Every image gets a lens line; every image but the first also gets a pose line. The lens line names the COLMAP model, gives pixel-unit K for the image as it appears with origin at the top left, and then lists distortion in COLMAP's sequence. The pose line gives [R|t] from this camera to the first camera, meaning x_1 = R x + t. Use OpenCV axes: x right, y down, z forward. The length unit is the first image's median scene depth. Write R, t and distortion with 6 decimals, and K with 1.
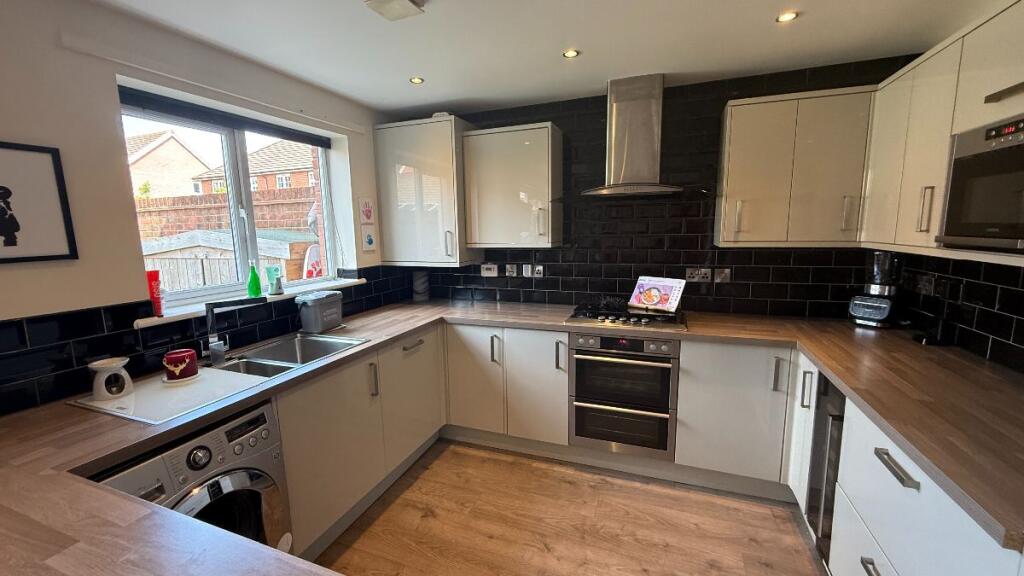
lens RADIAL K [[408.2, 0, 507.5], [0, 408.2, 286.8], [0, 0, 1]] dist [-0.001810, 0.000194]
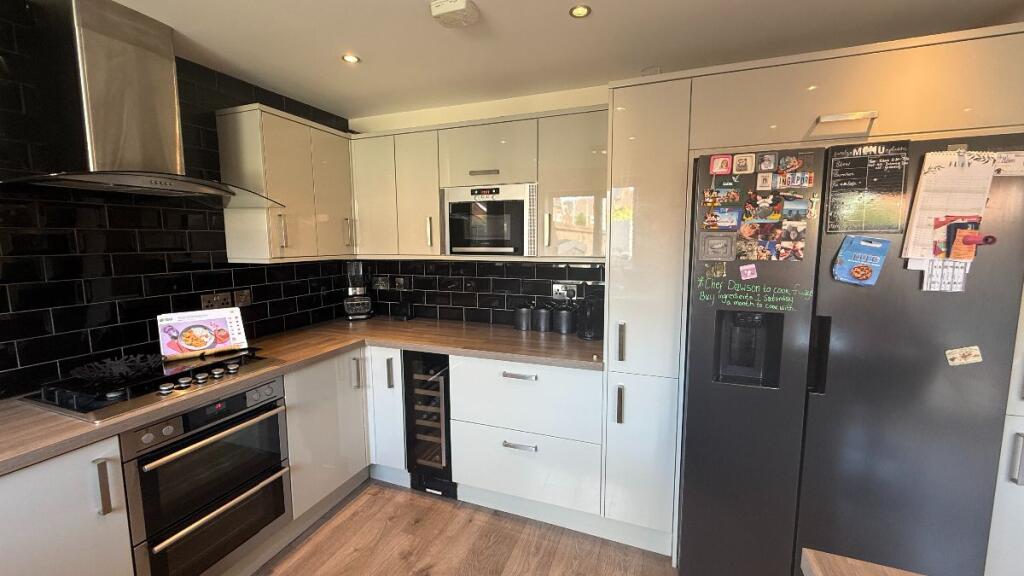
lens RADIAL K [[408.2, 0, 507.5], [0, 408.2, 286.6], [0, 0, 1]] dist [-0.001810, 0.000194]
pose [[-0.004398, -0.094771, 0.995489, -0.377162], [0.149037, 0.984318, 0.094366, -0.055294], [-0.988822, 0.148780, 0.009795, 0.476149]]
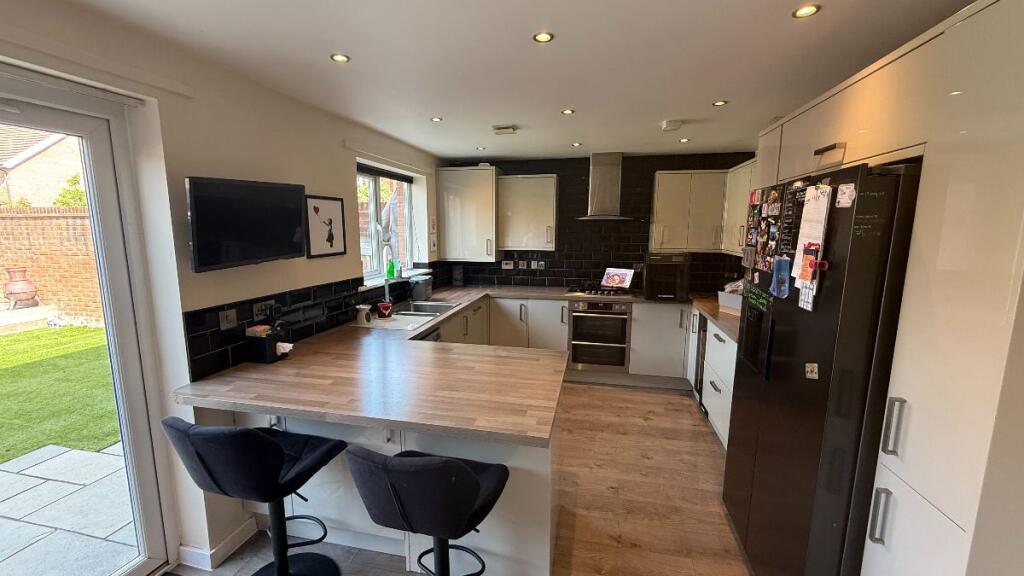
lens RADIAL K [[408.2, 0, 505.6], [0, 408.2, 286.4], [0, 0, 1]] dist [-0.001810, 0.000194]
pose [[0.988866, -0.001079, 0.148807, -0.375241], [0.001442, 0.999996, -0.002332, 0.058834], [-0.148804, 0.002521, 0.988864, -0.660639]]
